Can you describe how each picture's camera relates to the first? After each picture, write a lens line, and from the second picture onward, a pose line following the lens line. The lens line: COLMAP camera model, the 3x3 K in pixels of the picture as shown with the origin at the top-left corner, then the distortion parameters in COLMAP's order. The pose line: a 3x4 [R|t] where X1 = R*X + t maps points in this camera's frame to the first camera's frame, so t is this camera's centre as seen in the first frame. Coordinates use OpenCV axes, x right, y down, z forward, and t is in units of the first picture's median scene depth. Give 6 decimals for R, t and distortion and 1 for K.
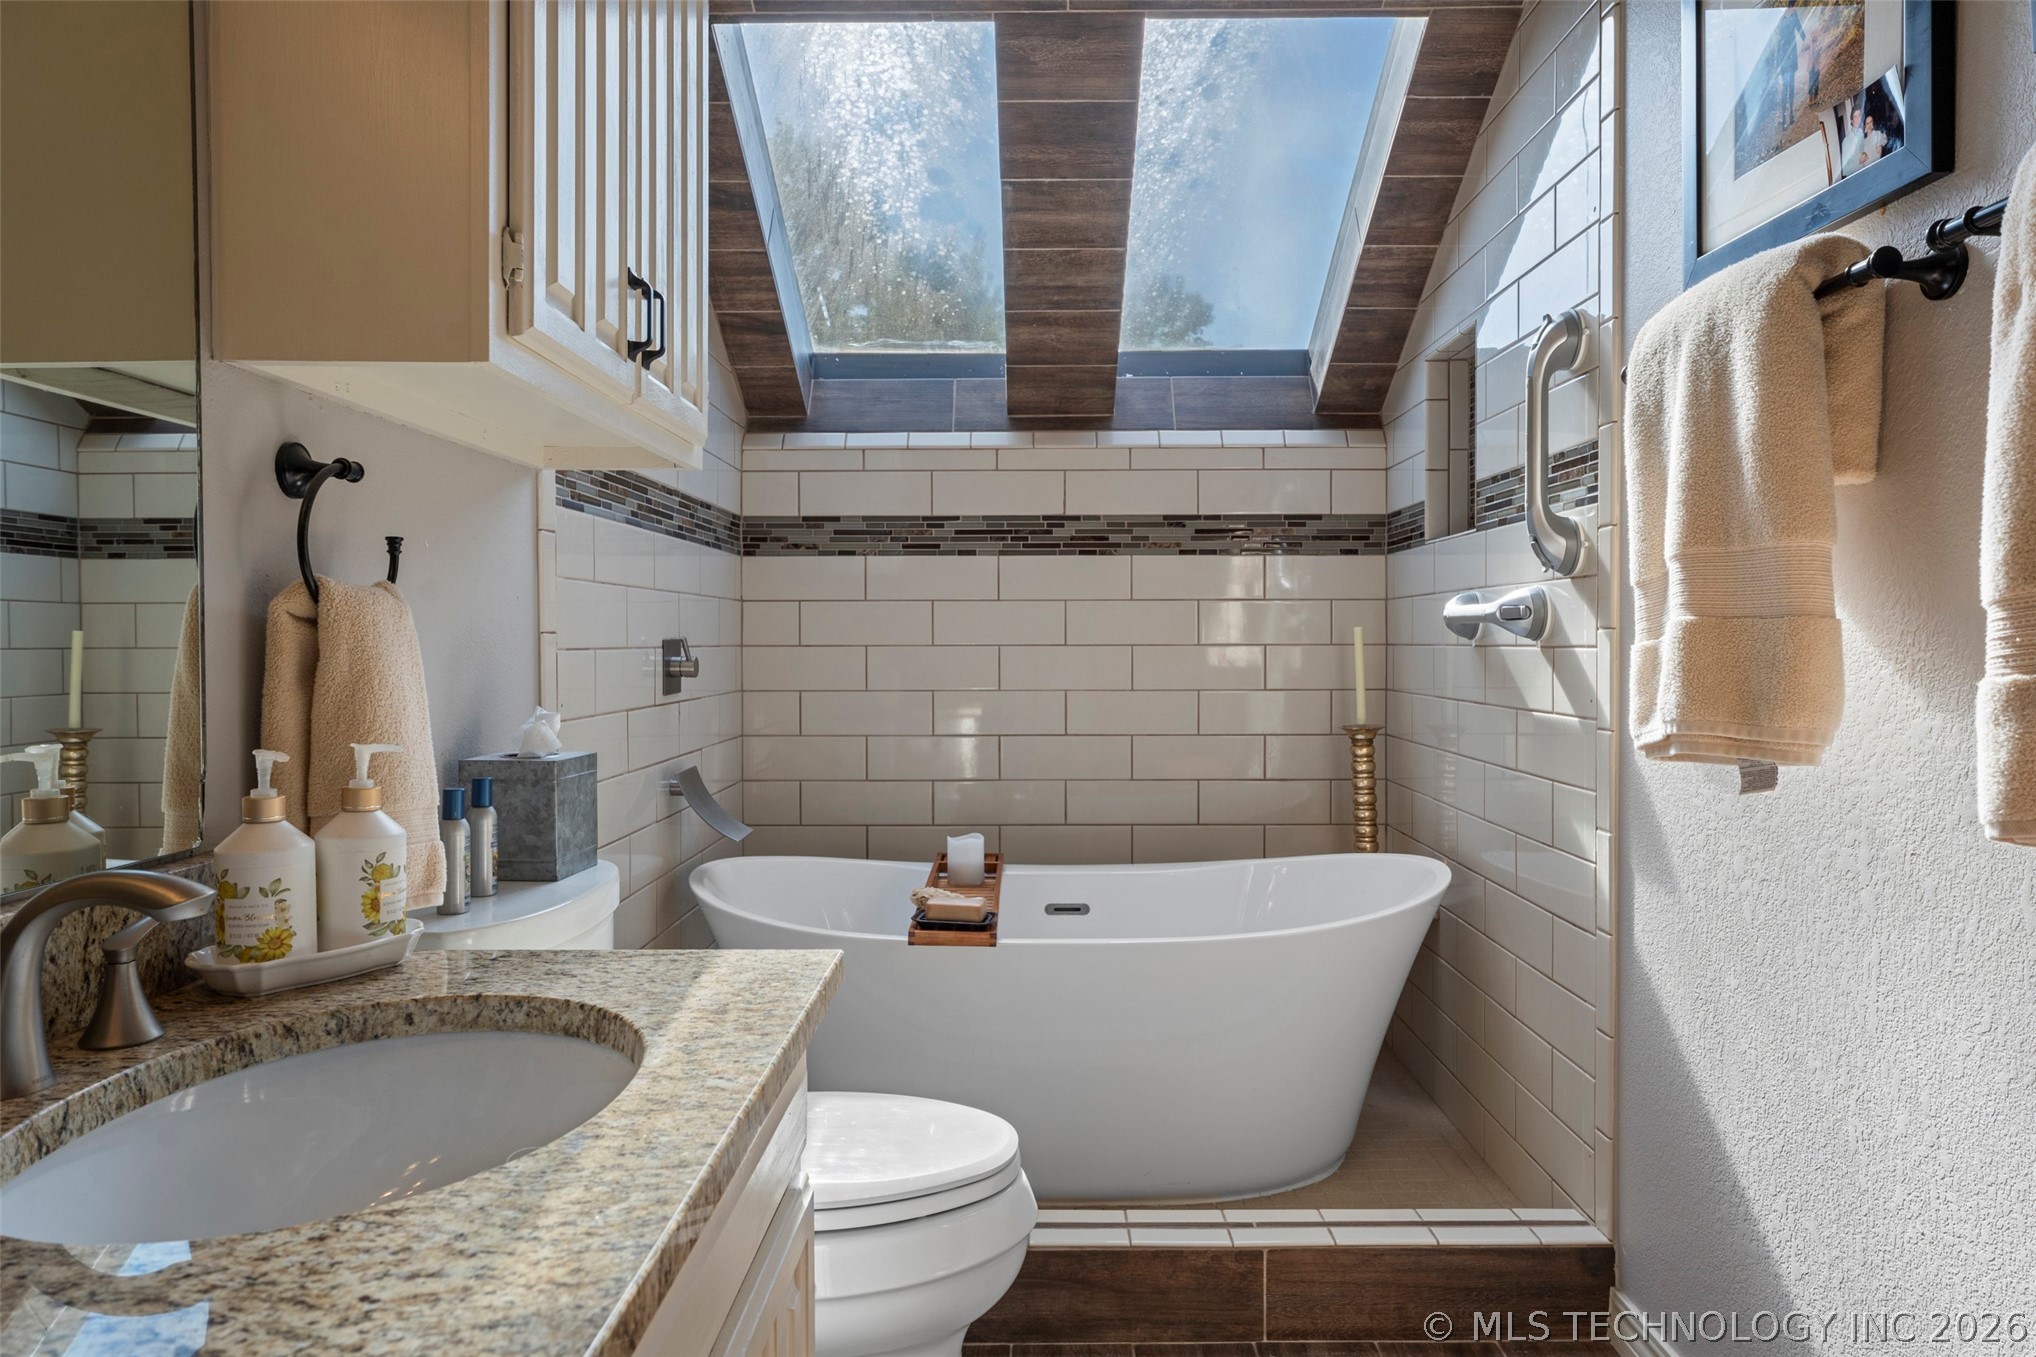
lens RADIAL K [[1250.5, 0, 914.3], [0, 1250.5, 659.1], [0, 0, 1]] dist [-0.002703, 0.008676]
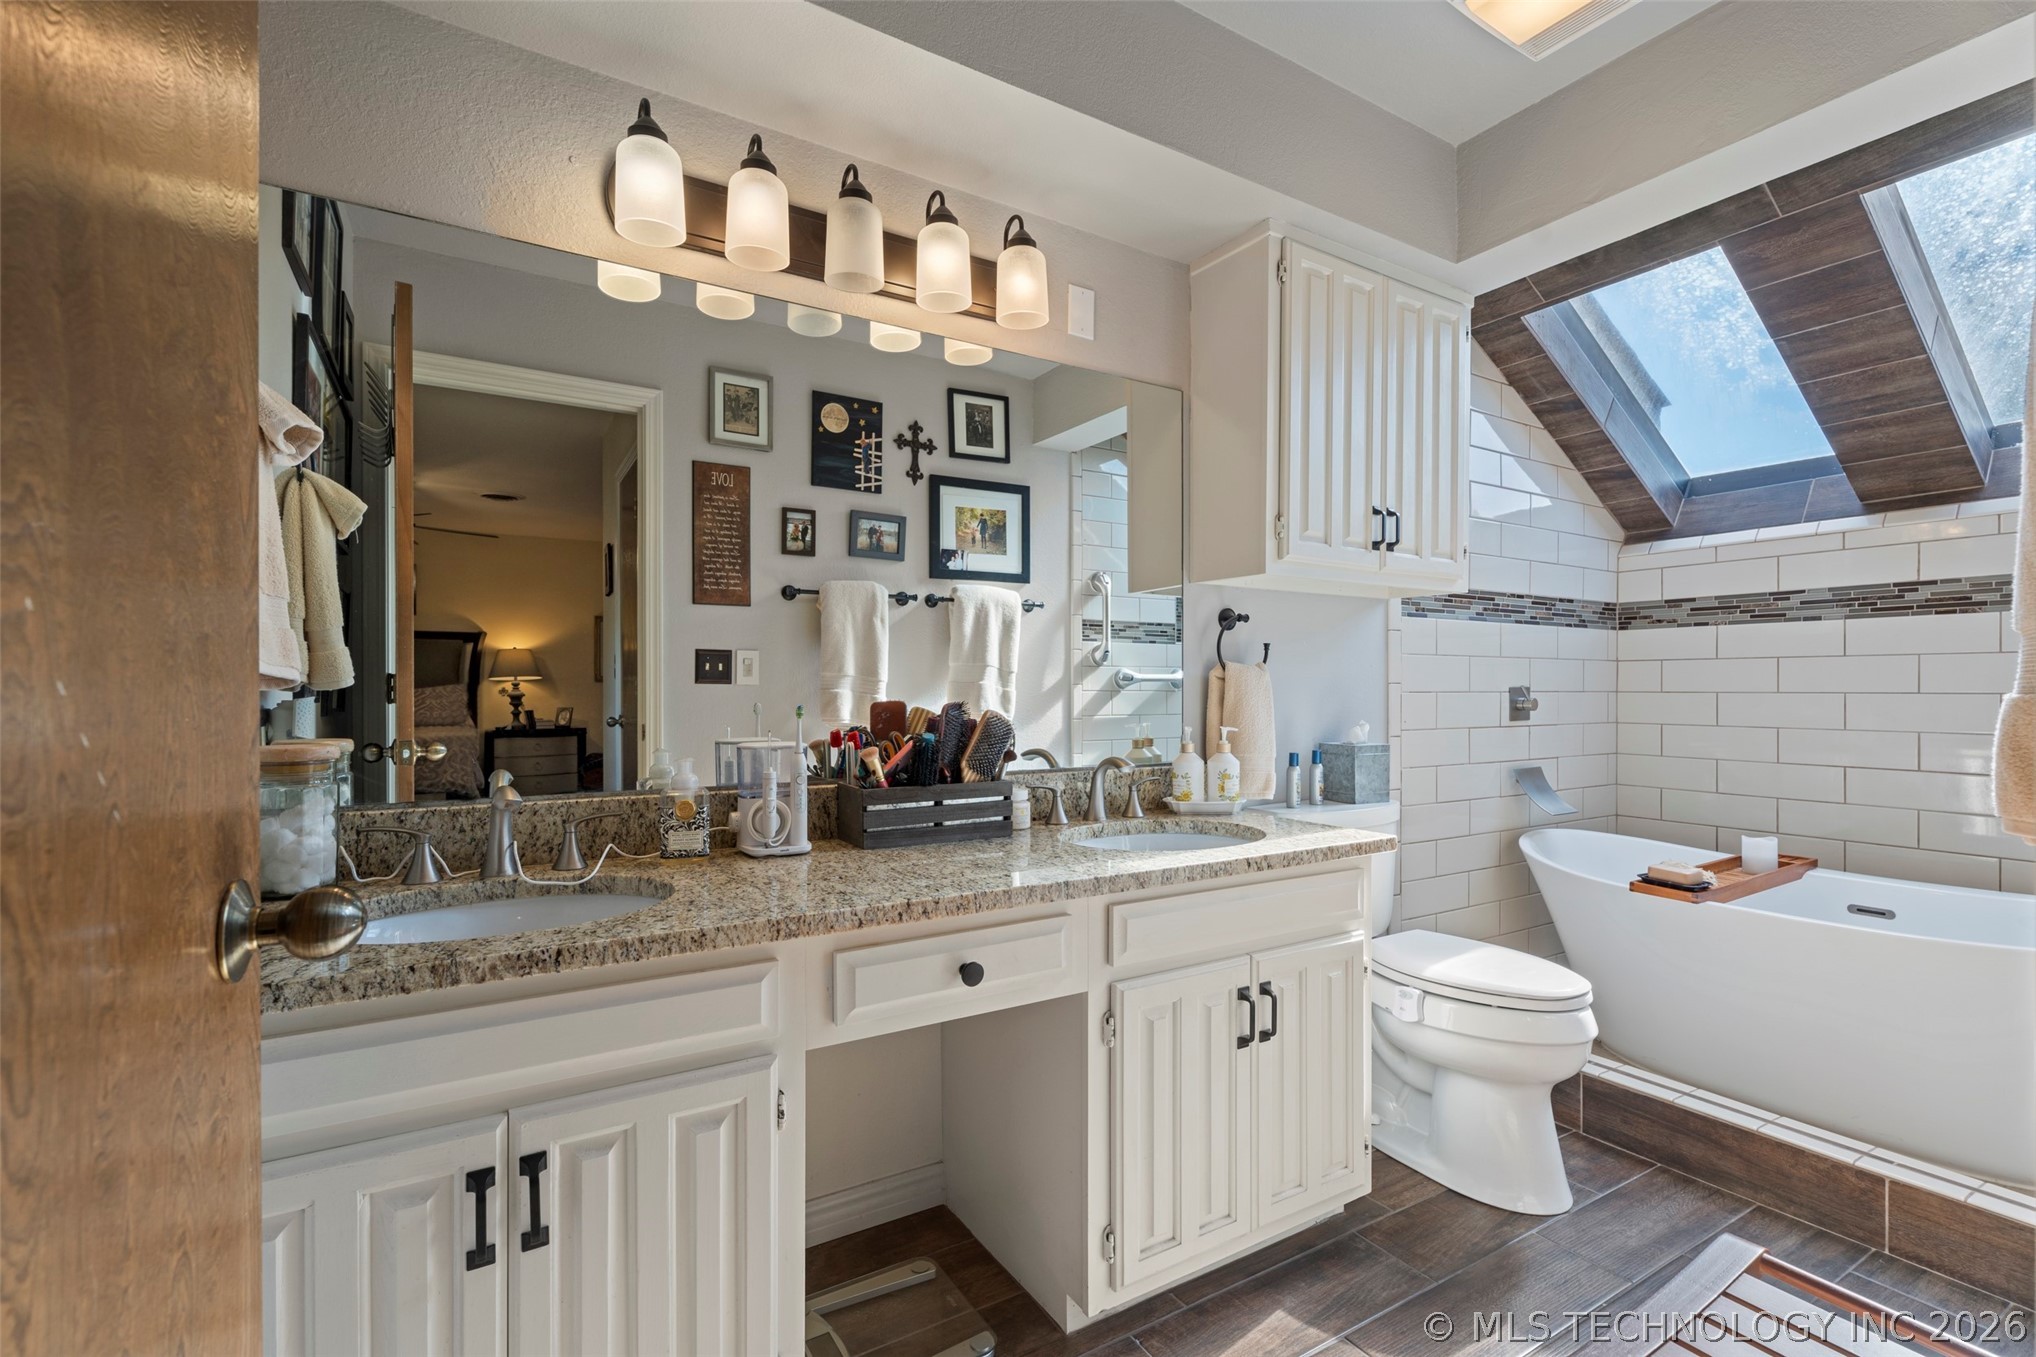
lens RADIAL K [[905.2, 0, 1022.0], [0, 905.2, 686.3], [0, 0, 1]] dist [0.000354, -0.000351]
pose [[0.519257, 0.001710, -0.854617, 0.450547], [-0.016297, 0.999836, -0.007901, 0.002789], [0.854463, 0.018030, 0.519199, -0.157616]]
